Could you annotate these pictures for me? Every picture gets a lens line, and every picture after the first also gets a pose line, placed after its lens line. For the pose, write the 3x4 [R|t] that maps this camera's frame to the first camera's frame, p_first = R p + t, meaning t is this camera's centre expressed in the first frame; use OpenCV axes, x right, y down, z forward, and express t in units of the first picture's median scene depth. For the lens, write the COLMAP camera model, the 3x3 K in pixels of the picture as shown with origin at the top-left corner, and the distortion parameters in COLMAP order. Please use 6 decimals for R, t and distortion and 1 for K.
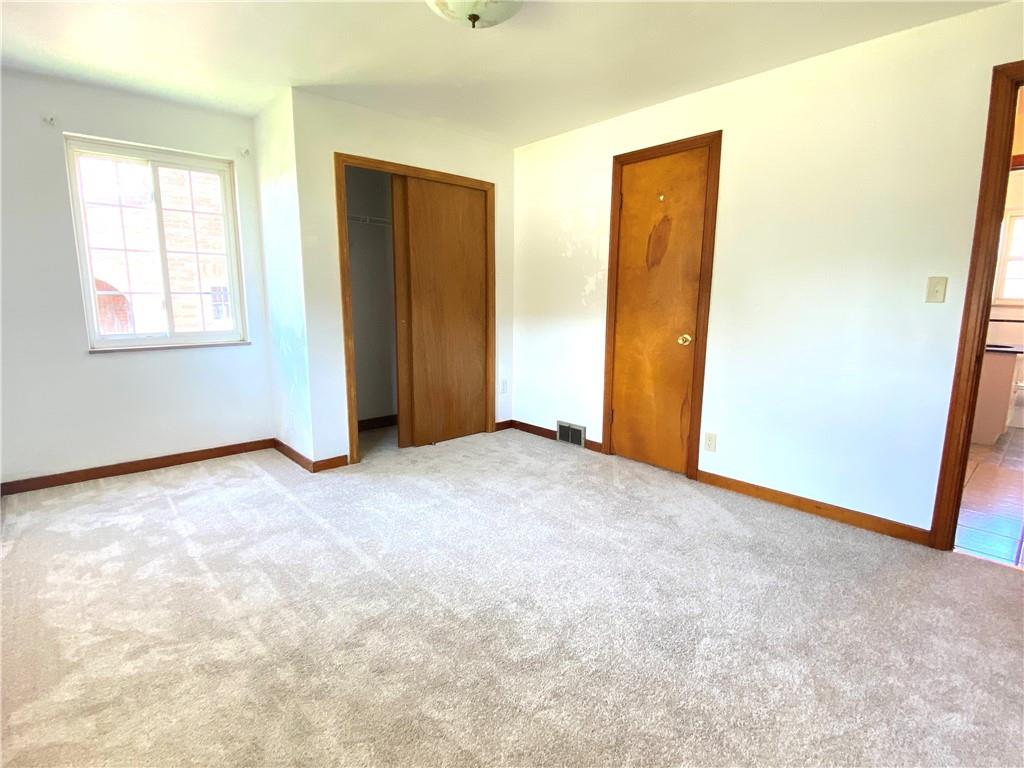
lens RADIAL K [[509.0, 0, 512.0], [0, 509.0, 384.0], [0, 0, 1]] dist [0.071897, -0.054505]
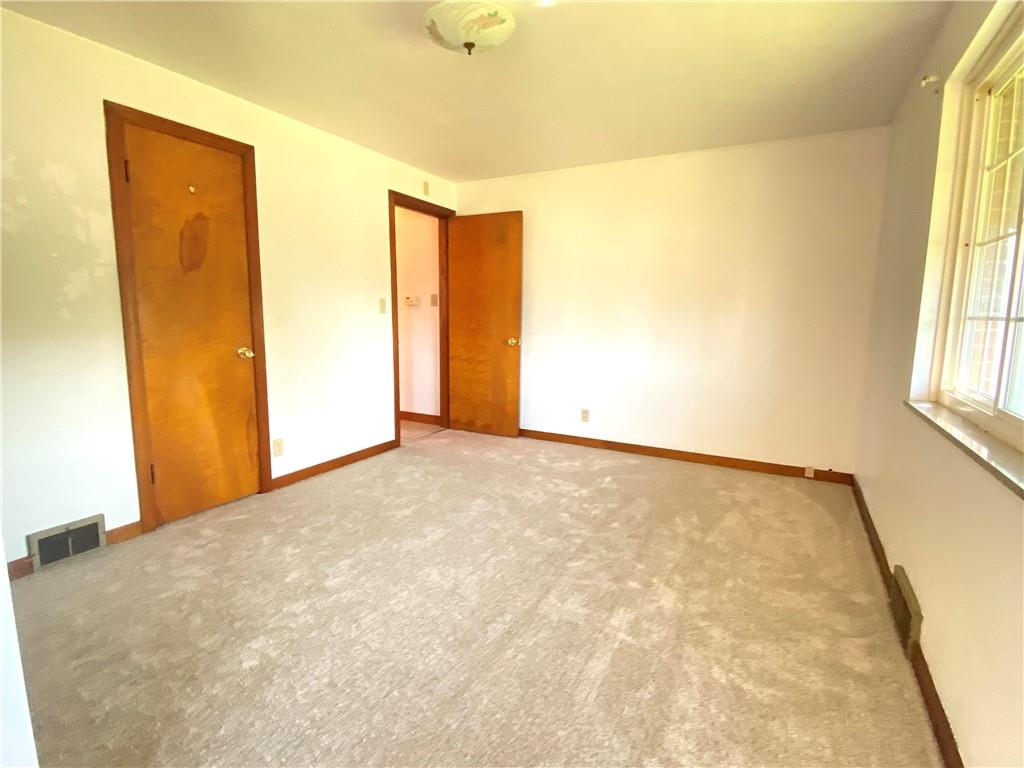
lens RADIAL K [[509.0, 0, 512.0], [0, 509.0, 384.0], [0, 0, 1]] dist [0.071897, -0.054505]
pose [[-0.329064, -0.138878, 0.934040, -0.701000], [0.152355, 0.968359, 0.197656, -0.139801], [-0.931936, 0.207347, -0.297493, 0.814999]]
